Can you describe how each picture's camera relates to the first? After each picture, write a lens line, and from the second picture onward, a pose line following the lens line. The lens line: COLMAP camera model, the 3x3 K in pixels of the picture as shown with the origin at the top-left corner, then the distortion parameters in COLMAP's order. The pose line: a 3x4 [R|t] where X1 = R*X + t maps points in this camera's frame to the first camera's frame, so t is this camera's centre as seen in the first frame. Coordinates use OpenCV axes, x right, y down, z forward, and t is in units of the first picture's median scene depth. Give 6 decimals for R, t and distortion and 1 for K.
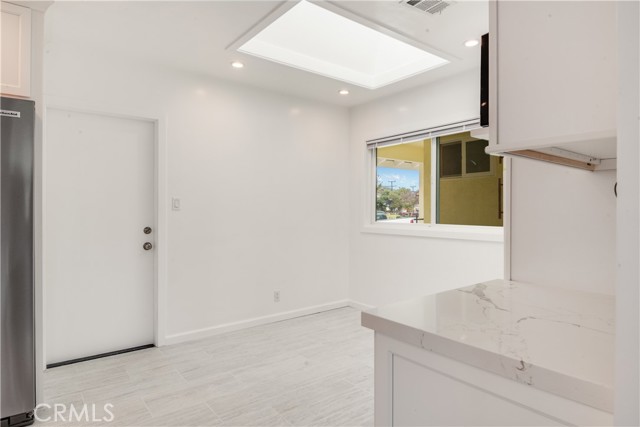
lens RADIAL K [[382.8, 0, 321.8], [0, 382.8, 208.3], [0, 0, 1]] dist [-0.005476, -0.000876]
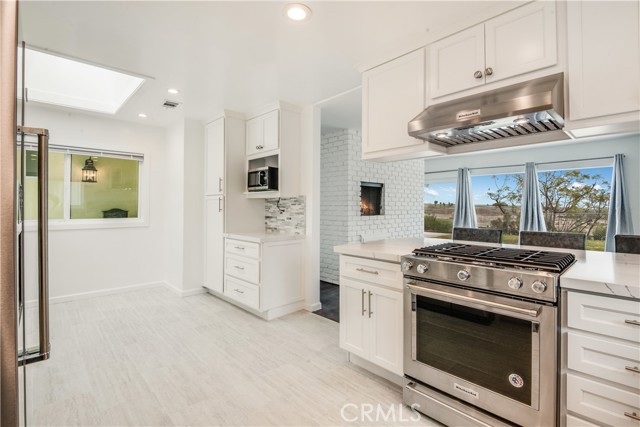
lens RADIAL K [[300.5, 0, 323.7], [0, 300.5, 206.0], [0, 0, 1]] dist [-0.005072, -0.003639]
pose [[-0.113385, -0.002280, 0.993549, -0.938849], [-0.011458, 0.999934, 0.000987, -0.017896], [-0.993485, -0.011273, -0.113403, 0.266019]]
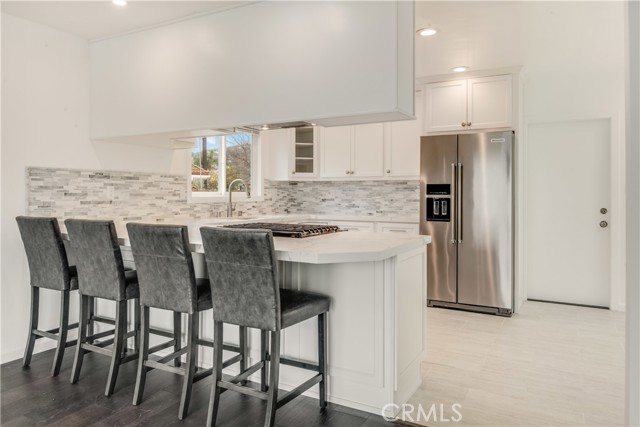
lens RADIAL K [[432.6, 0, 317.4], [0, 432.6, 207.1], [0, 0, 1]] dist [-0.004570, -0.000532]
pose [[0.406667, 0.023841, -0.913265, 0.425165], [0.011057, 0.999458, 0.031014, -0.005904], [0.913510, -0.022710, 0.406183, -0.376623]]
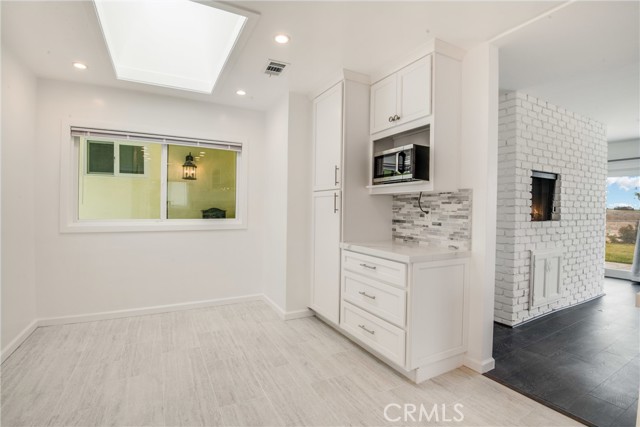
lens RADIAL K [[300.5, 0, 318.4], [0, 300.5, 213.6], [0, 0, 1]] dist [-0.005072, -0.003639]
pose [[0.167786, -0.020008, 0.985620, -0.589943], [-0.018157, 0.999562, 0.023382, -0.006687], [-0.985656, -0.021819, 0.167349, 0.436051]]
